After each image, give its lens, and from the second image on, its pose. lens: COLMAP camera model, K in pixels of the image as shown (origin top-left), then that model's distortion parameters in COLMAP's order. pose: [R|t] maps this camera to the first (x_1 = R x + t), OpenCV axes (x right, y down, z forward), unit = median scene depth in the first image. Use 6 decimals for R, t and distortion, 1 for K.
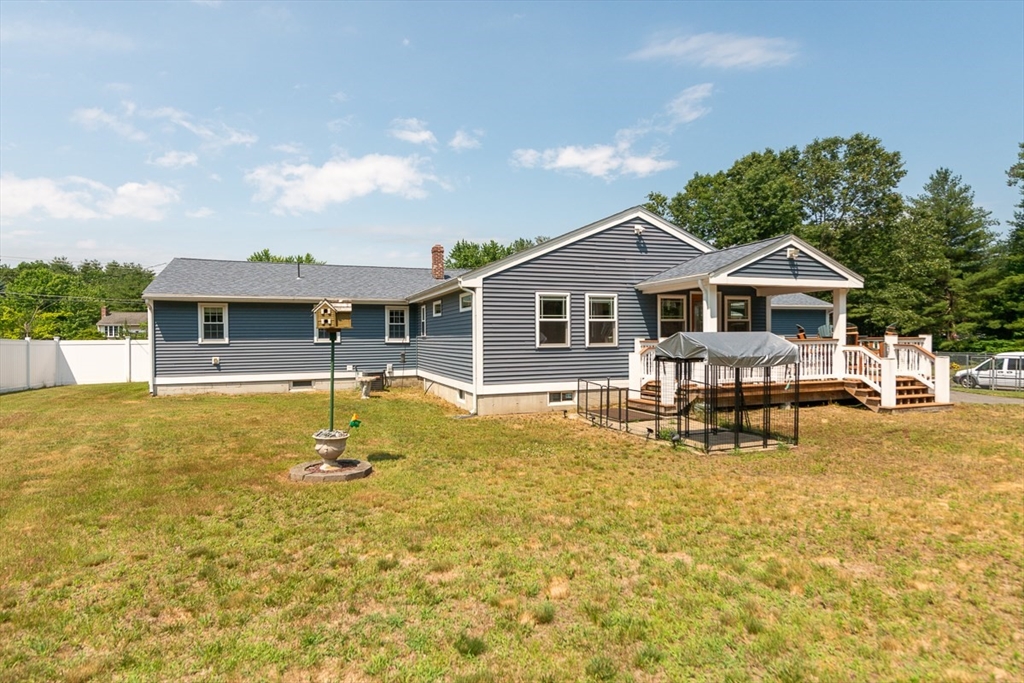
lens RADIAL K [[541.4, 0, 512.0], [0, 541.4, 341.5], [0, 0, 1]] dist [0.014160, -0.000072]
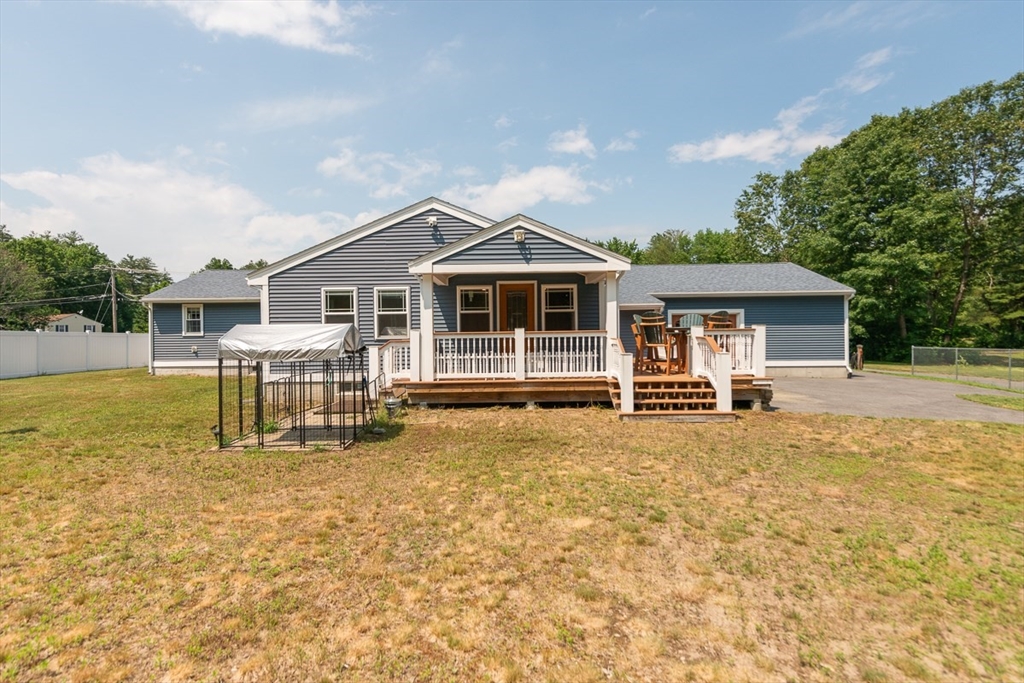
lens RADIAL K [[493.1, 0, 506.8], [0, 493.1, 336.4], [0, 0, 1]] dist [0.016485, -0.000573]
pose [[0.937409, 0.000958, -0.348230, 0.197828], [0.000843, 0.999987, 0.005018, -0.000024], [0.348230, -0.004998, 0.937396, 0.058716]]
